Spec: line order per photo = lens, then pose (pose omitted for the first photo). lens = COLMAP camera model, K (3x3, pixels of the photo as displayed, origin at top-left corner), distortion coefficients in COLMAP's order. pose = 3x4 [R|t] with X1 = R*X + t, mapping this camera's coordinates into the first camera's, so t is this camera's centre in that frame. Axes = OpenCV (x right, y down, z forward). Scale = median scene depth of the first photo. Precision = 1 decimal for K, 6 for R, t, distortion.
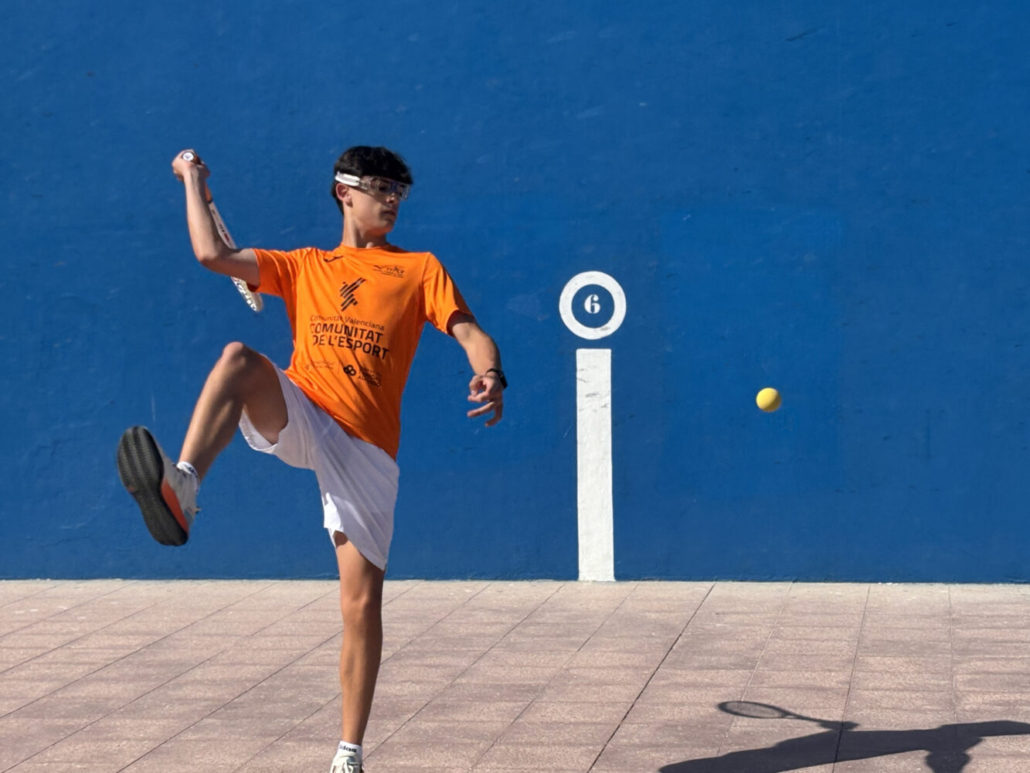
lens RADIAL K [[2359.5, 0, 491.9], [0, 2359.5, 391.5], [0, 0, 1]] dist [0.167289, 0.000000]
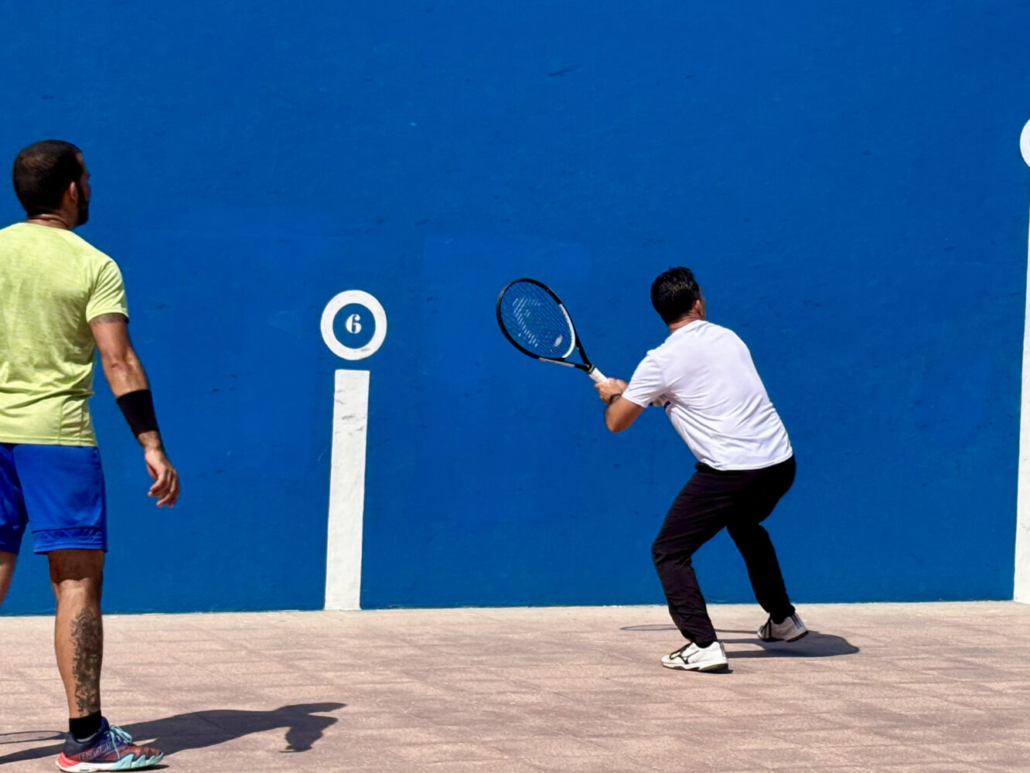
lens RADIAL K [[2359.5, 0, 473.0], [0, 2359.5, 365.3], [0, 0, 1]] dist [0.167289, 0.000000]
pose [[0.849366, 0.034335, 0.526687, -0.425396], [-0.022091, 0.999320, -0.029520, 0.007595], [-0.527343, 0.013438, 0.849546, 0.149098]]
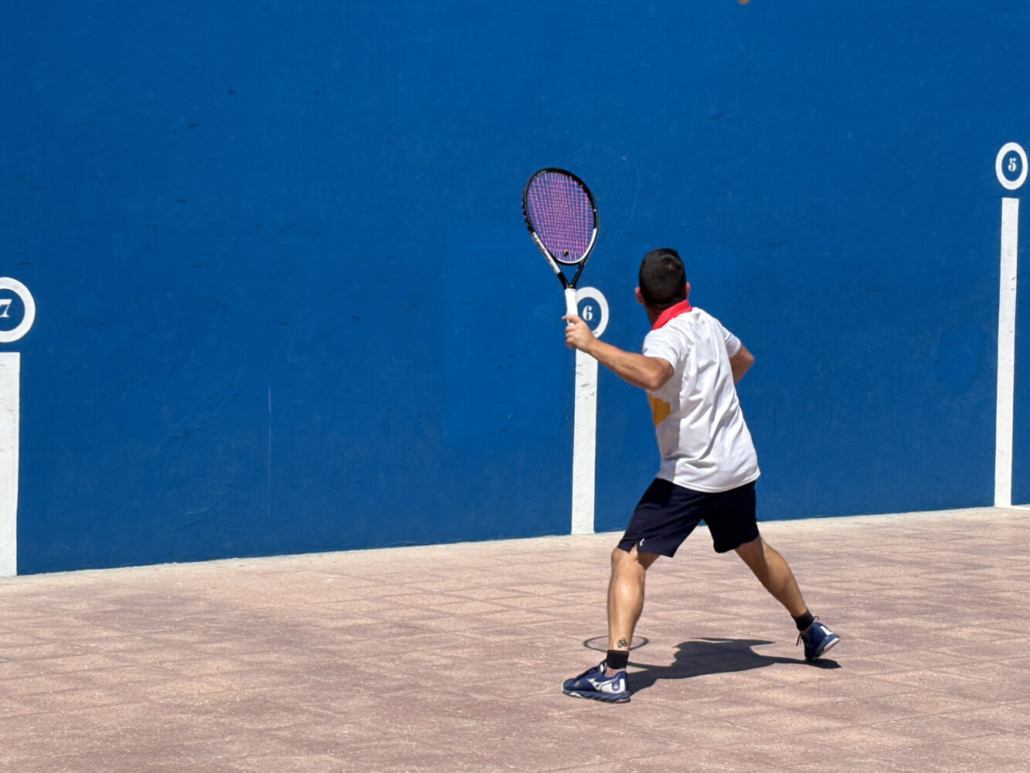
lens RADIAL K [[2359.5, 0, 512.5], [0, 2359.5, 383.6], [0, 0, 1]] dist [0.167289, 0.000000]
pose [[0.659775, -0.001888, 0.751461, -0.926684], [0.010436, 0.999923, -0.006651, 0.008345], [-0.751391, 0.012230, 0.659744, 0.200349]]
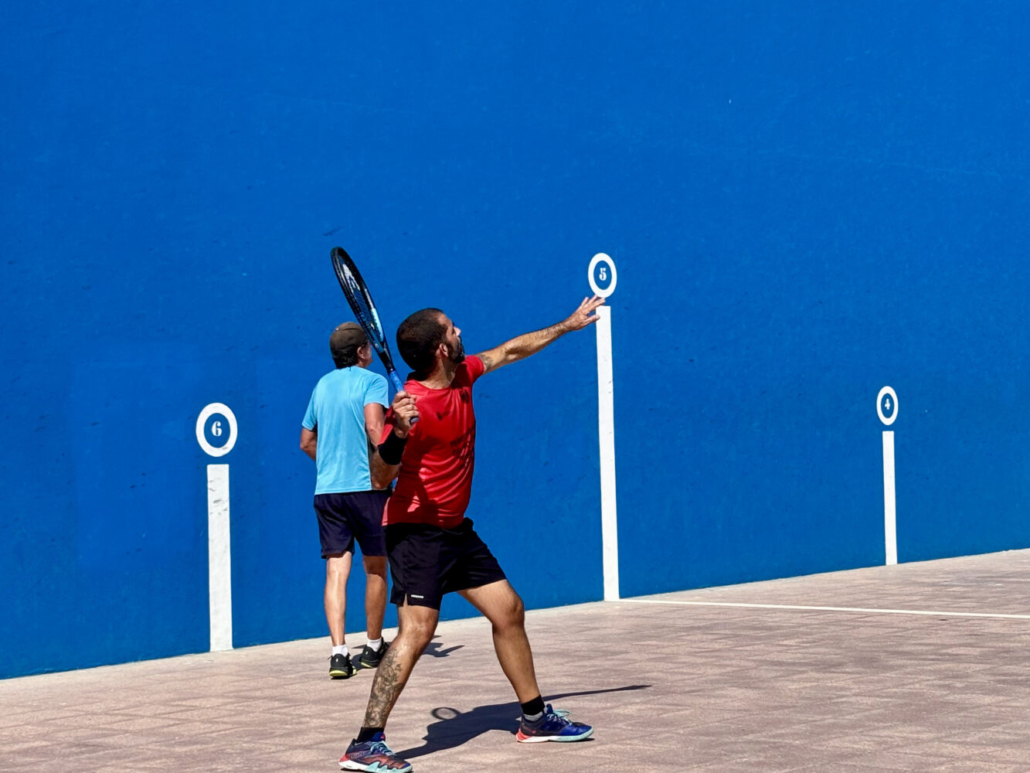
lens RADIAL K [[2359.5, 0, 534.4], [0, 2359.5, 394.7], [0, 0, 1]] dist [0.167289, 0.000000]
pose [[0.487597, 0.013774, 0.872960, -0.976080], [0.063598, 0.996659, -0.051249, 0.020389], [-0.870749, 0.080507, 0.485092, 0.237532]]
